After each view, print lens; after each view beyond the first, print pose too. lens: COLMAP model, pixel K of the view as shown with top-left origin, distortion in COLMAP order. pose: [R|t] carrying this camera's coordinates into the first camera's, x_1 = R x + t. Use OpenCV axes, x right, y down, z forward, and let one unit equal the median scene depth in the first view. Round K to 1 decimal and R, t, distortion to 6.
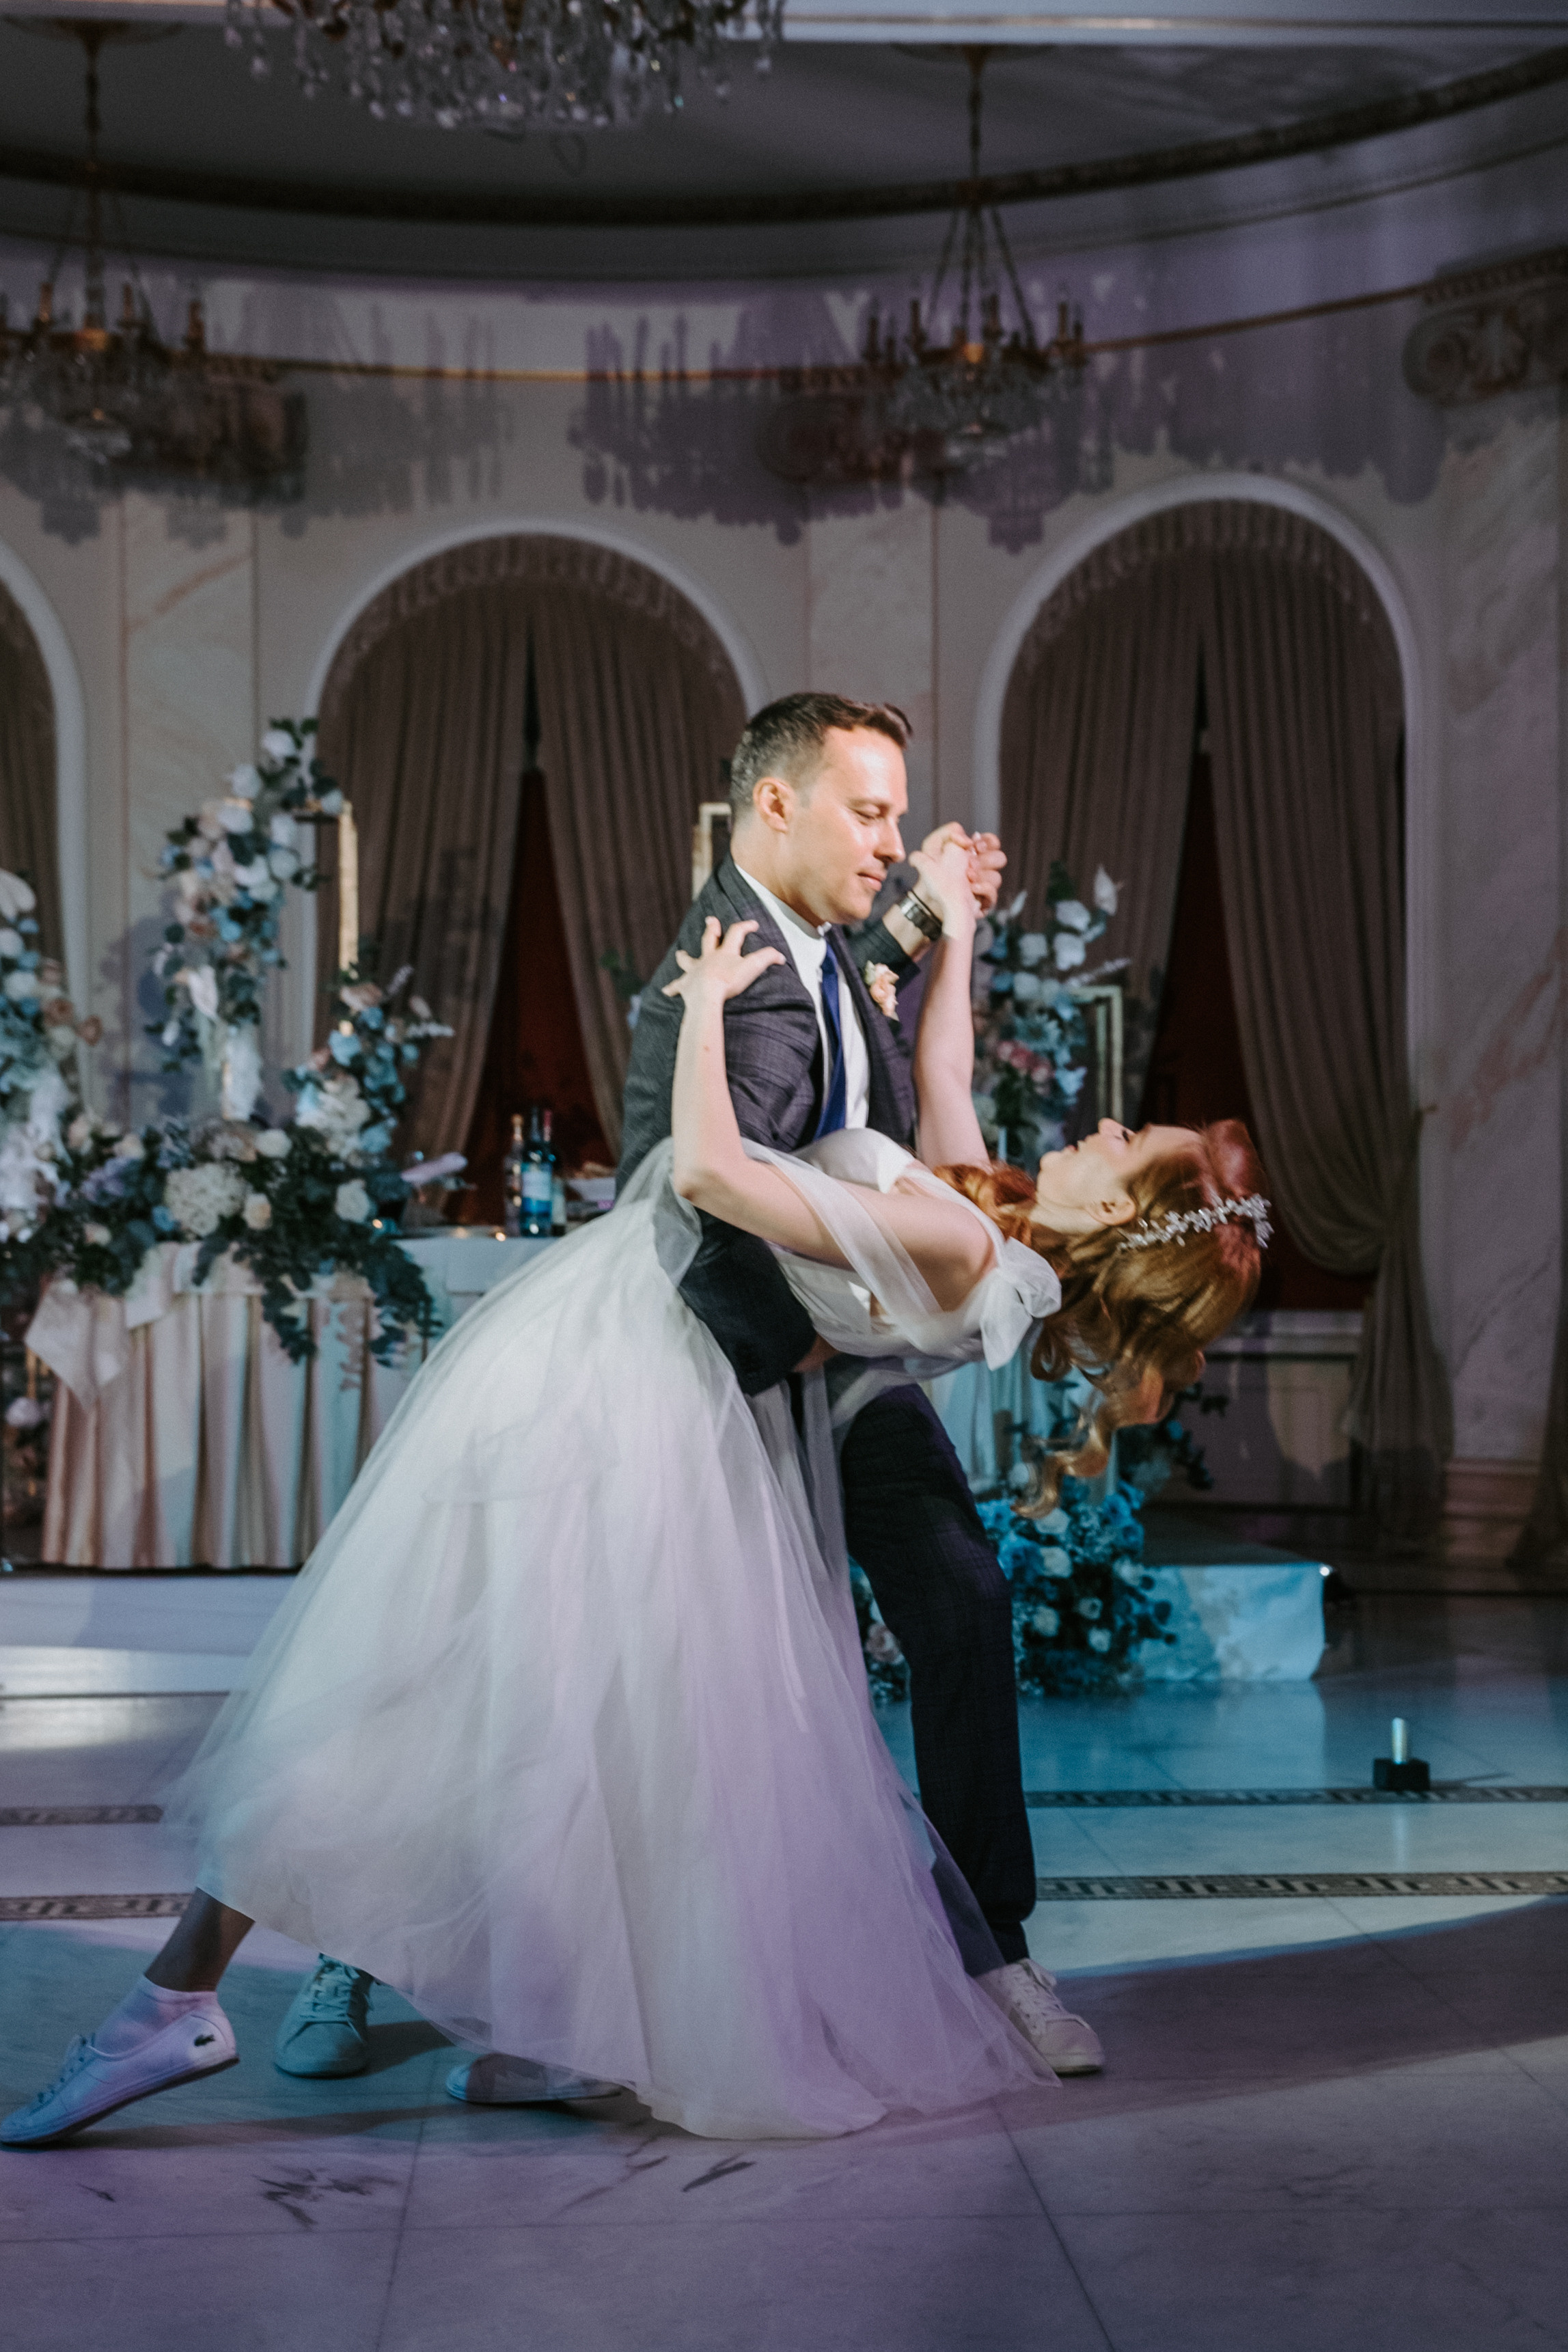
lens RADIAL K [[3875.7, 0, 862.5], [0, 3875.7, 1251.4], [0, 0, 1]] dist [0.091127, 0.223416]
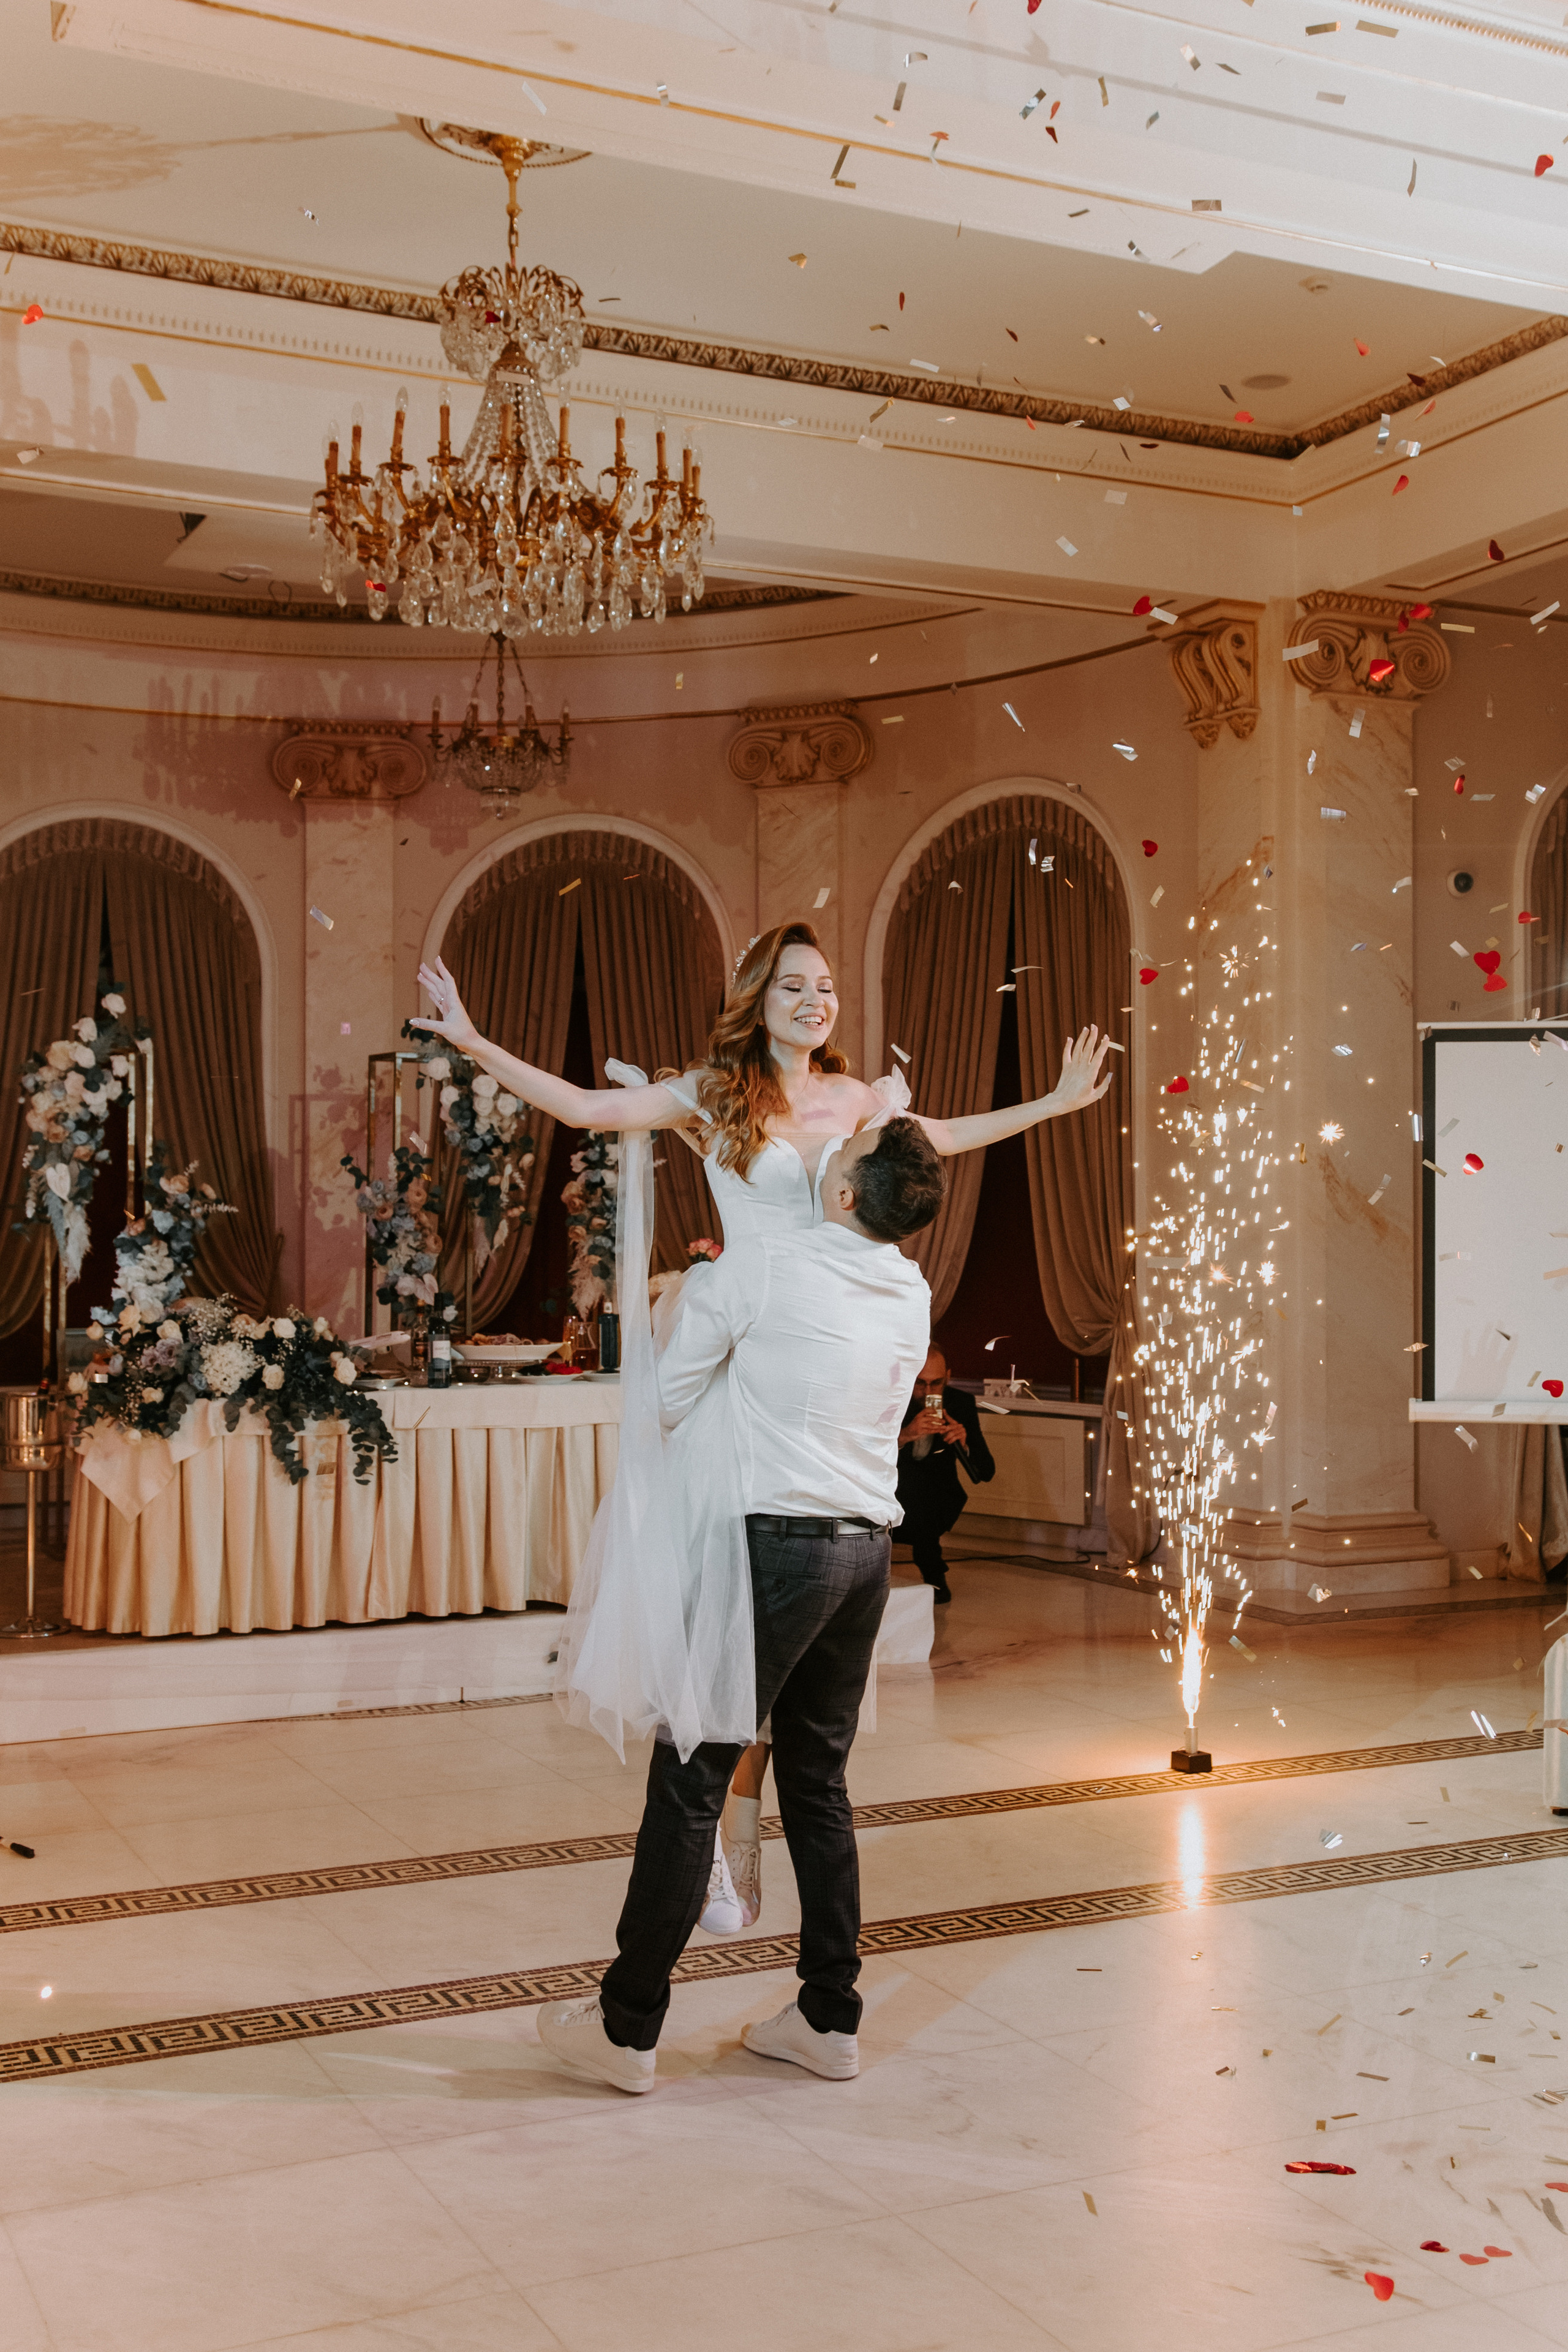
lens RADIAL K [[2518.1, 0, 797.9], [0, 2518.1, 1173.0], [0, 0, 1]] dist [-0.009943, 0.136666]
pose [[0.927912, 0.011403, 0.372625, -0.252533], [-0.006961, 0.999888, -0.013262, -0.057868], [-0.372734, 0.009712, 0.927887, 0.067192]]
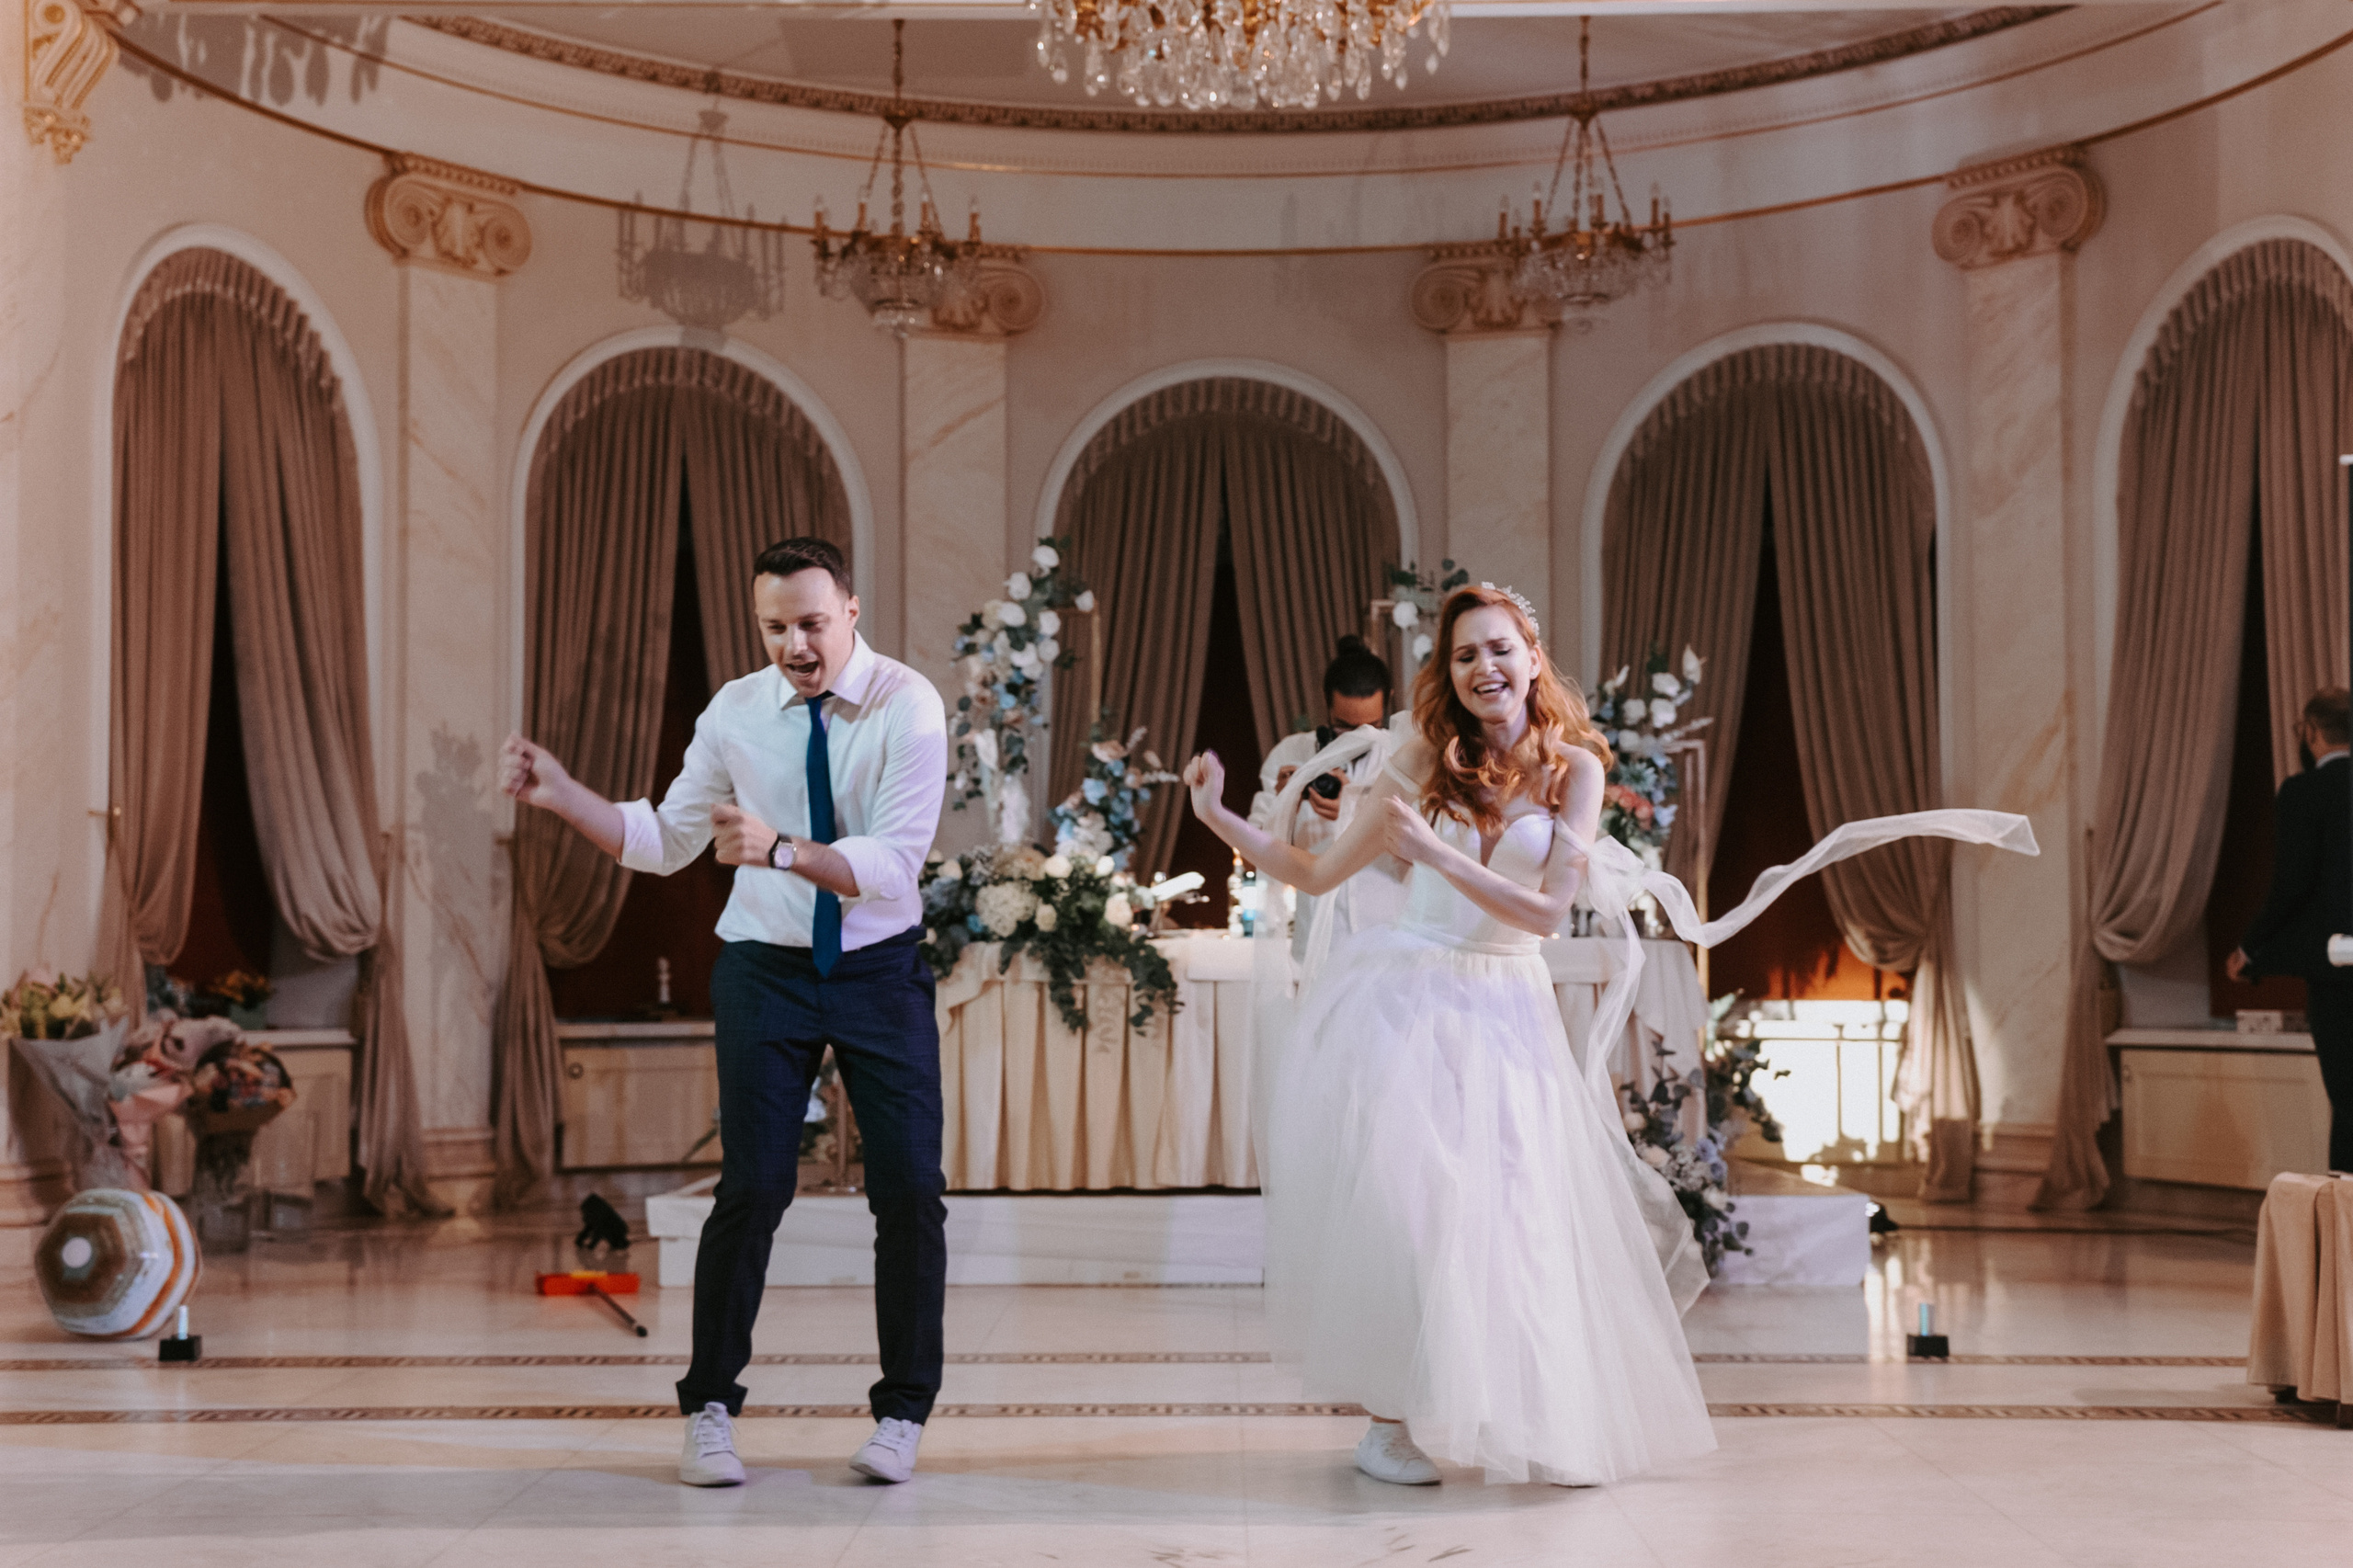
lens RADIAL K [[3453.0, 0, 1176.5], [0, 3453.0, 784.0], [0, 0, 1]] dist [0.090714, 0.162970]
pose [[0.996520, -0.002628, -0.083309, -0.010778], [-0.001530, 0.998758, -0.049800, 0.002053], [0.083337, 0.049754, 0.995279, -0.132552]]
